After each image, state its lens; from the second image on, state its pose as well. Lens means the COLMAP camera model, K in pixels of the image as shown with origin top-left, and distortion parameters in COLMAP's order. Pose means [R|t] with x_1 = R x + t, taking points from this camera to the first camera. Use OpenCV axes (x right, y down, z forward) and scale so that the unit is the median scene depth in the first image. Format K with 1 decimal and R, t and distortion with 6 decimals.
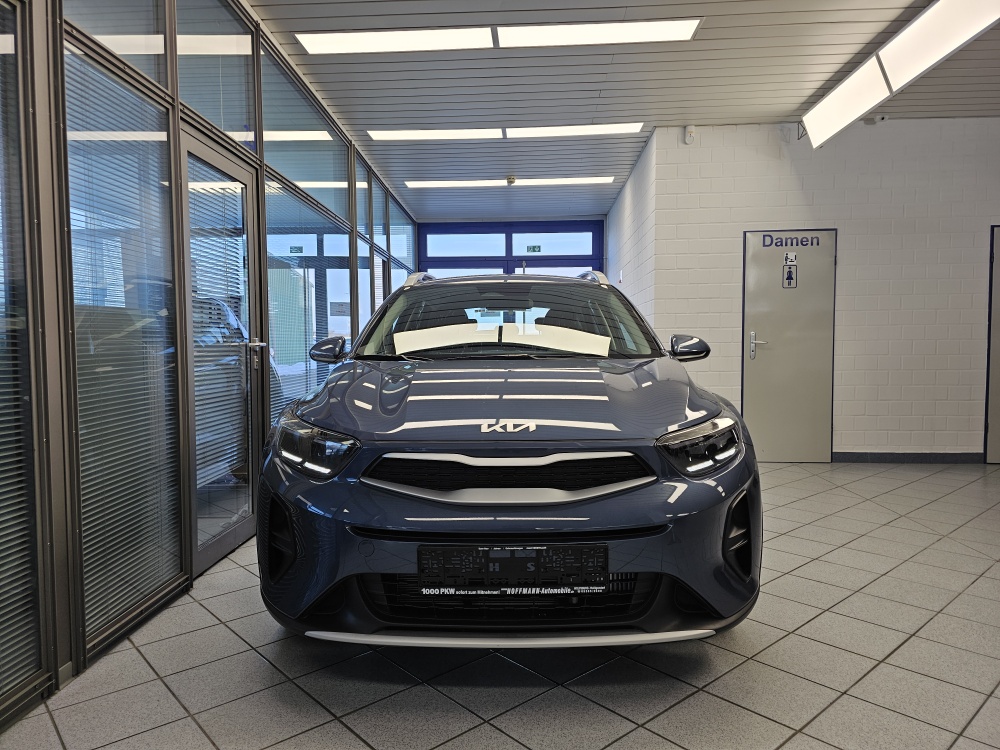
lens RADIAL K [[672.6, 0, 491.9], [0, 672.6, 370.8], [0, 0, 1]] dist [0.056155, -0.060377]
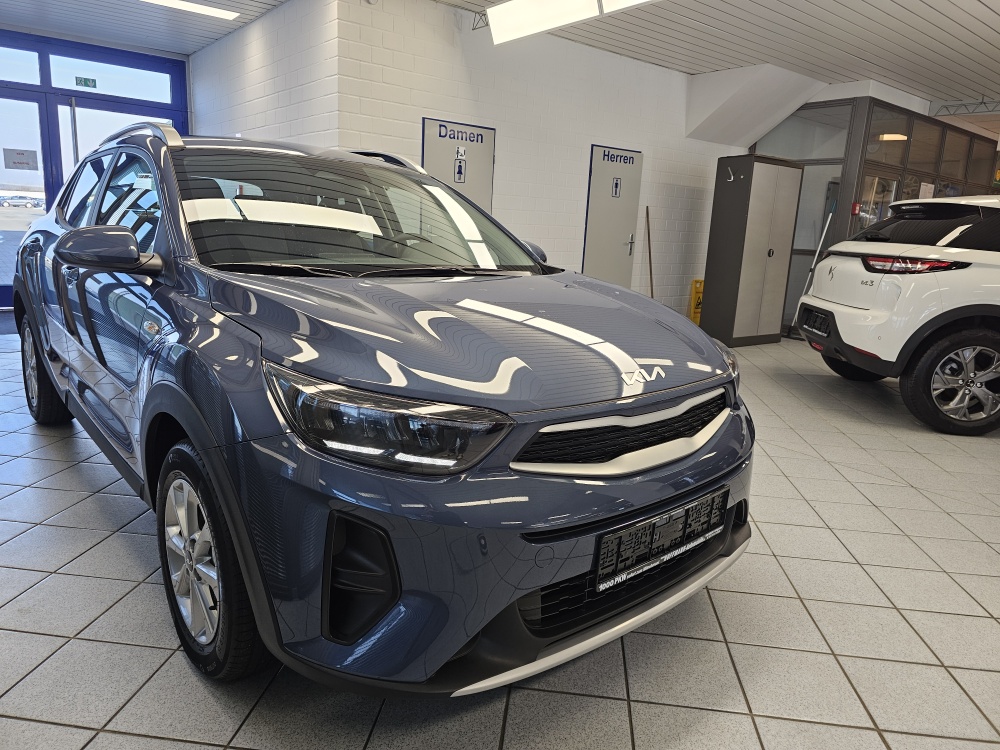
lens RADIAL K [[685.4, 0, 529.5], [0, 685.4, 374.0], [0, 0, 1]] dist [0.004732, -0.002943]
pose [[0.741750, -0.091628, 0.664388, -0.195112], [-0.032634, 0.984519, 0.172212, -0.019786], [-0.669882, -0.149420, 0.727277, 0.136876]]
